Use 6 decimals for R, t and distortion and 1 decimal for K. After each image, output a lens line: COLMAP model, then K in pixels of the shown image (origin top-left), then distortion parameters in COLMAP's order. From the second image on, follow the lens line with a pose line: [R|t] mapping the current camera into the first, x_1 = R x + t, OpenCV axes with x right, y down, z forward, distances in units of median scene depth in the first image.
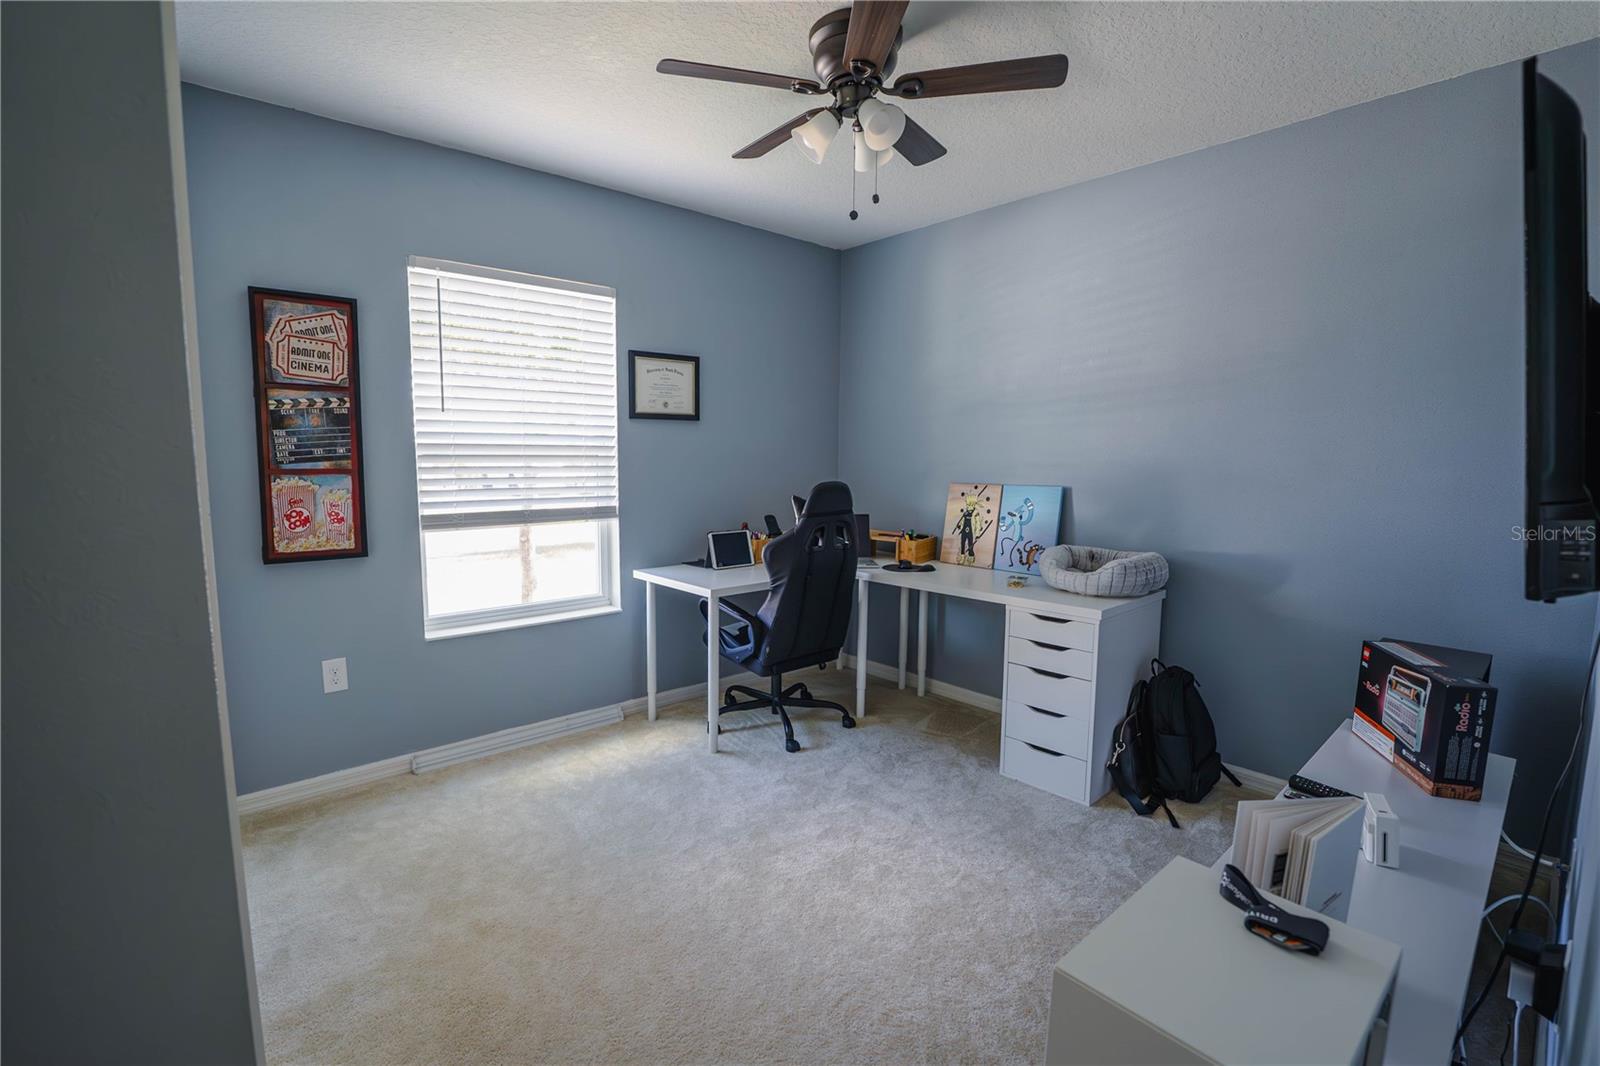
lens RADIAL K [[677.4, 0, 803.6], [0, 677.4, 520.0], [0, 0, 1]] dist [-0.032939, 0.005861]
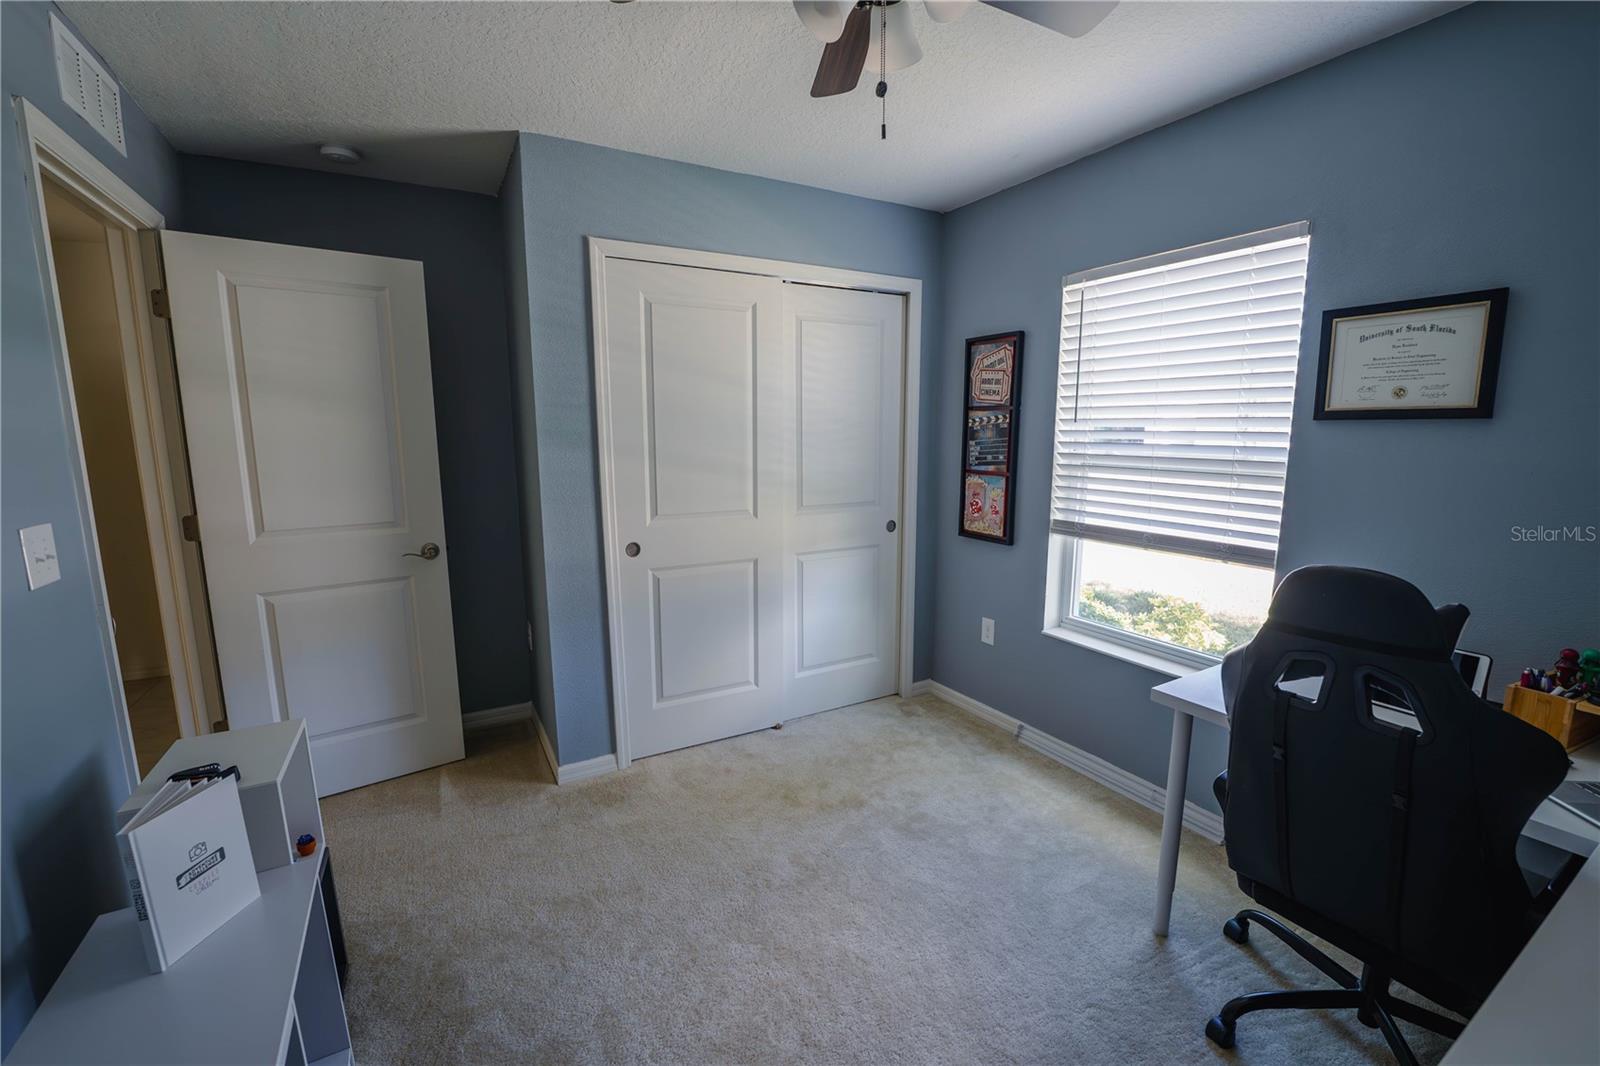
lens RADIAL K [[677.4, 0, 808.7], [0, 677.4, 537.7], [0, 0, 1]] dist [-0.032939, 0.005861]
pose [[-0.189628, 0.144357, -0.971186, 0.606848], [-0.105701, 0.980383, 0.166362, -0.125270], [0.976150, 0.134202, -0.170650, 0.861329]]
